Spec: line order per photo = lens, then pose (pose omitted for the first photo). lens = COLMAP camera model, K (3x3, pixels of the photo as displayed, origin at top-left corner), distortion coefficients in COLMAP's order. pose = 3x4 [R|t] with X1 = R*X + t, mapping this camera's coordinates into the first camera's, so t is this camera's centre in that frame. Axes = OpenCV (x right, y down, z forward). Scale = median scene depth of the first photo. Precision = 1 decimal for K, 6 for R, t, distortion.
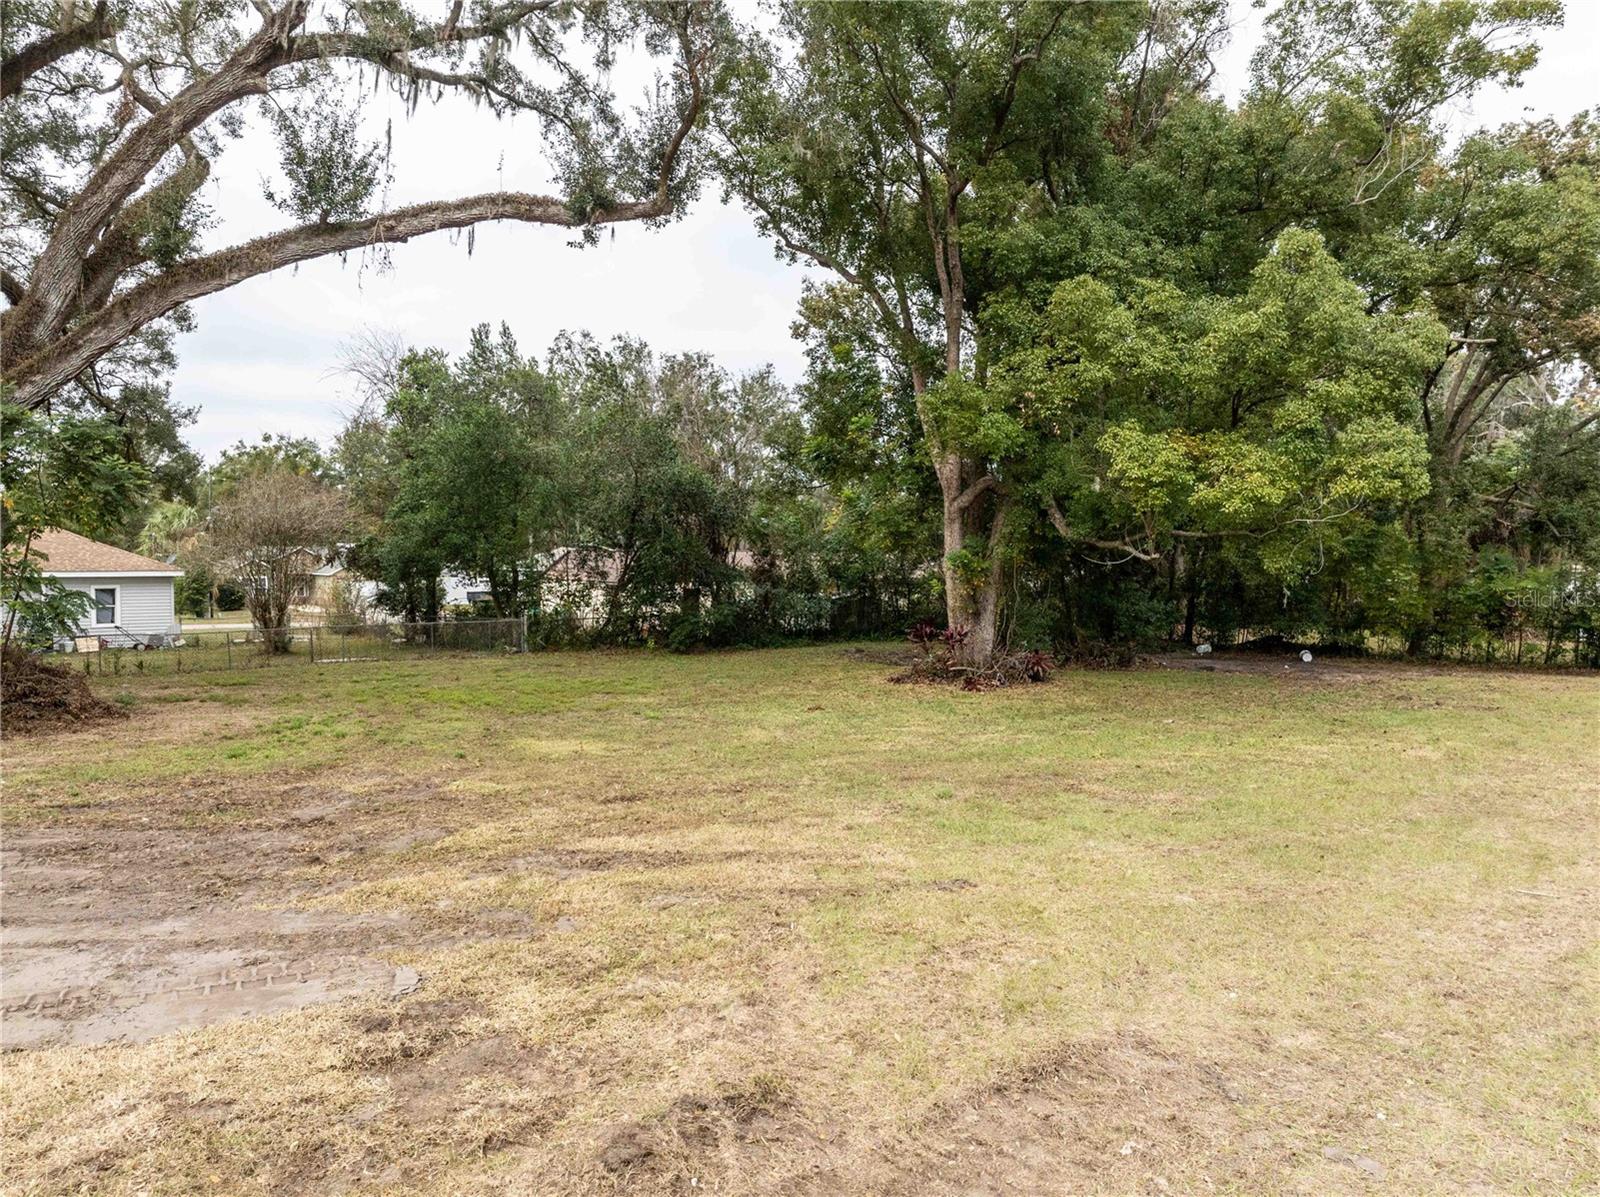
lens RADIAL K [[1148.9, 0, 812.4], [0, 1148.9, 595.1], [0, 0, 1]] dist [-0.058742, 0.030906]
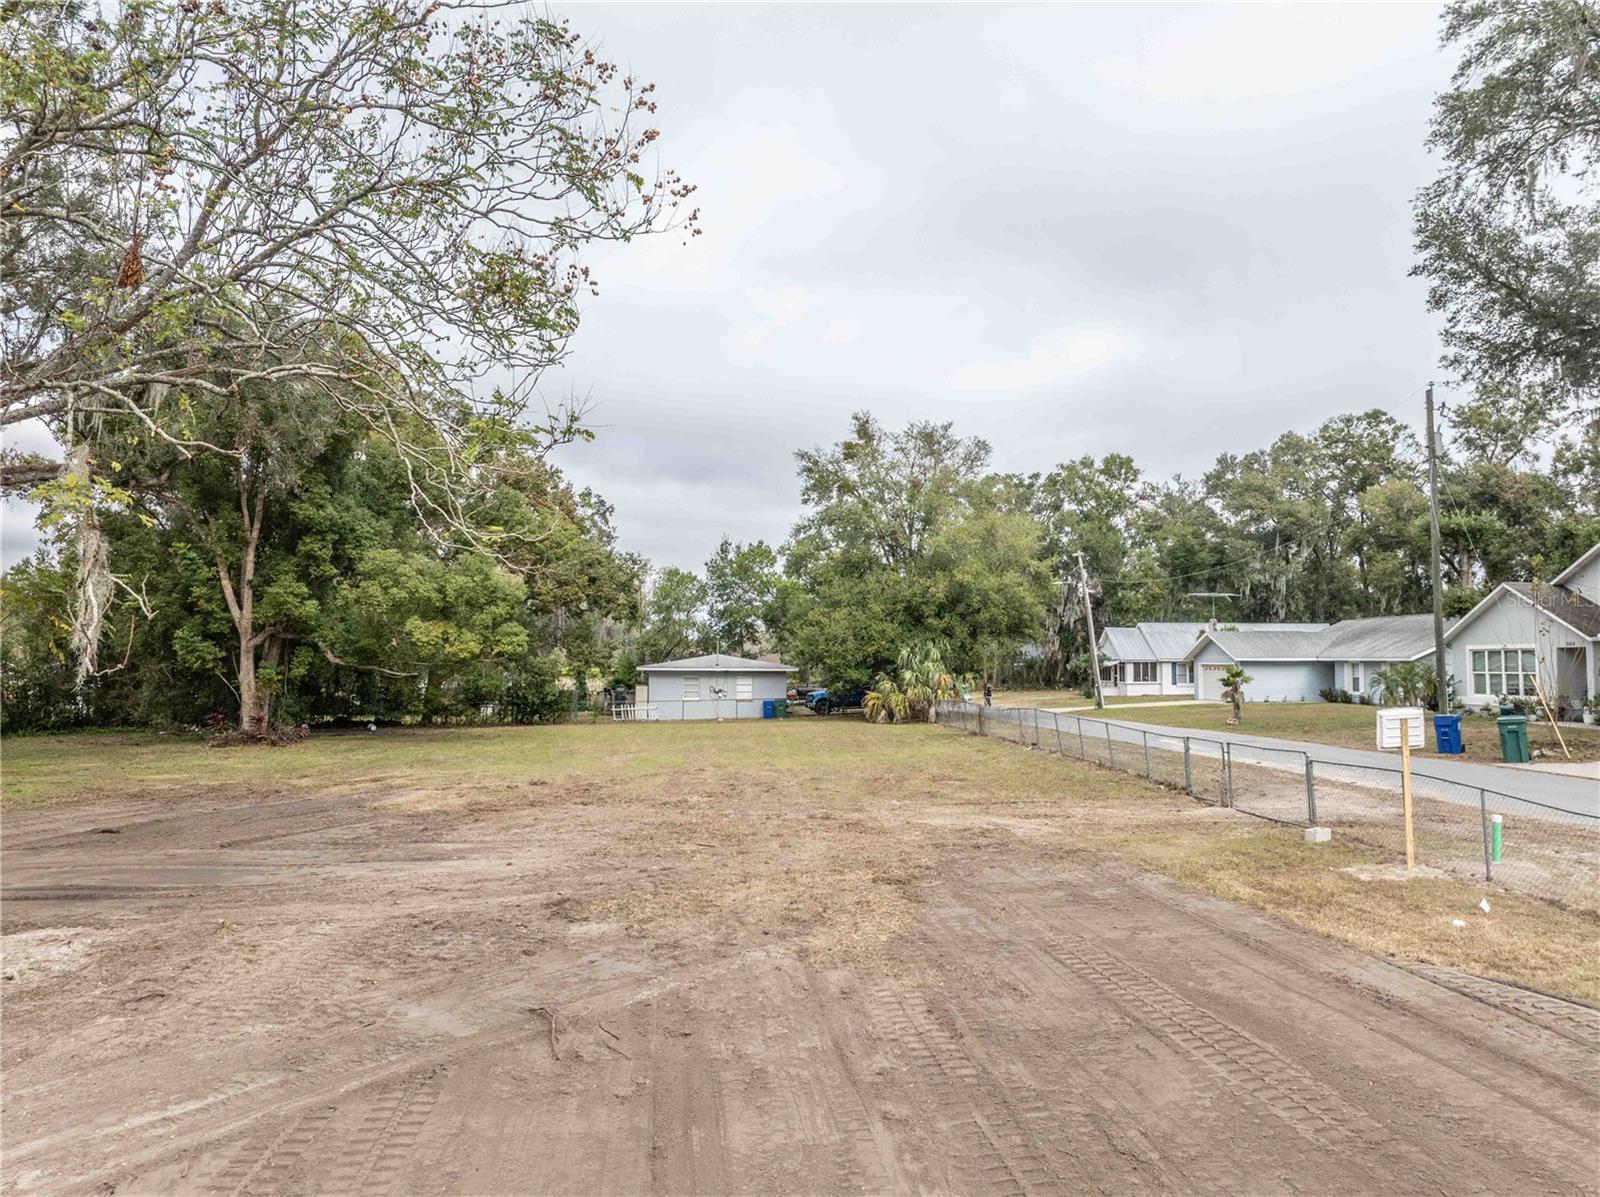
lens RADIAL K [[1148.9, 0, 808.9], [0, 1148.9, 599.0], [0, 0, 1]] dist [-0.058742, 0.030906]
pose [[0.564915, 0.039912, 0.824183, -1.670865], [0.028186, 0.997313, -0.067616, -0.009270], [-0.824667, 0.061428, 0.562273, -1.377539]]
